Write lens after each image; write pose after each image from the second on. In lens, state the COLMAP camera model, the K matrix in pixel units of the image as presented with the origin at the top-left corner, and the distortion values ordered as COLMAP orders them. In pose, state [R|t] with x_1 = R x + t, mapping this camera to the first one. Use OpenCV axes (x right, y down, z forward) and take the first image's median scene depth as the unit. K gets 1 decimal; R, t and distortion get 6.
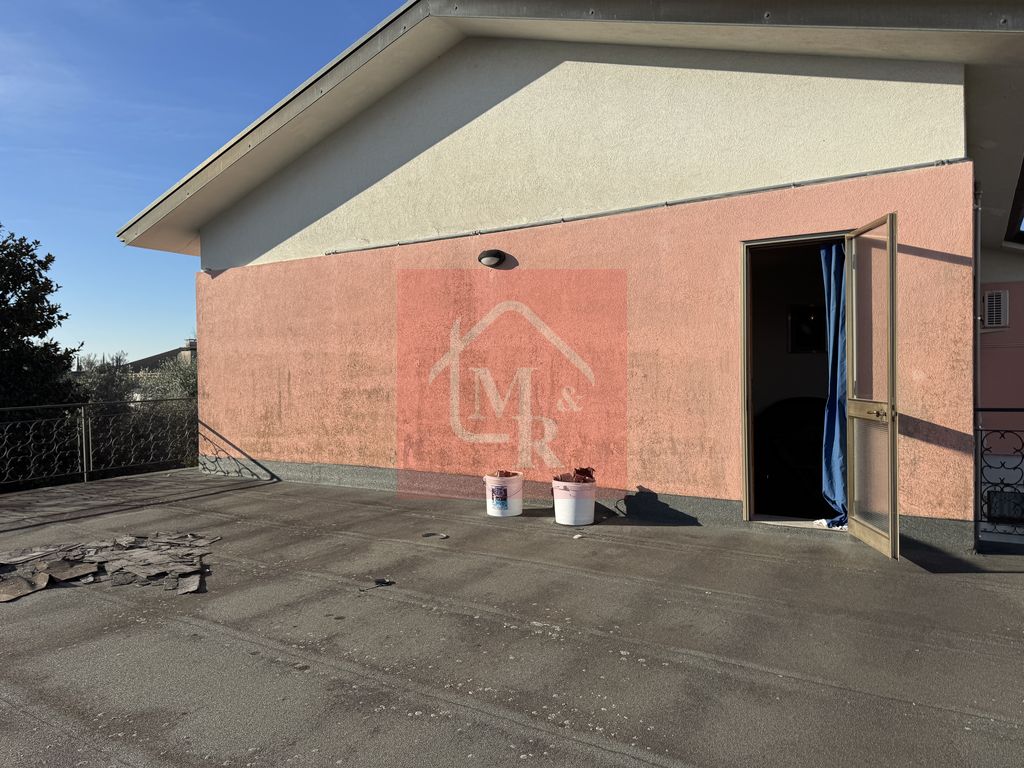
lens RADIAL K [[720.5, 0, 509.9], [0, 720.5, 385.0], [0, 0, 1]] dist [0.077348, -0.094759]
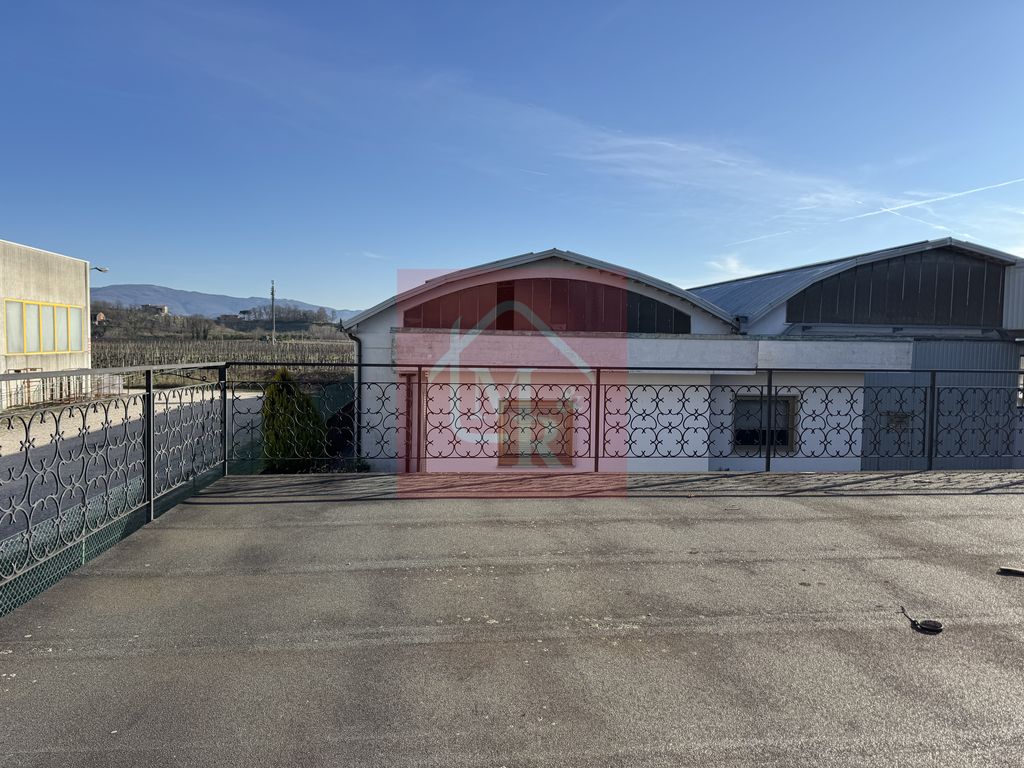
lens RADIAL K [[719.2, 0, 512.5], [0, 719.2, 376.7], [0, 0, 1]] dist [0.085654, -0.095808]
pose [[-0.773808, 0.035447, -0.632428, 0.648124], [-0.010546, 0.997574, 0.068817, 0.016772], [0.633333, 0.059921, -0.771556, 1.598869]]
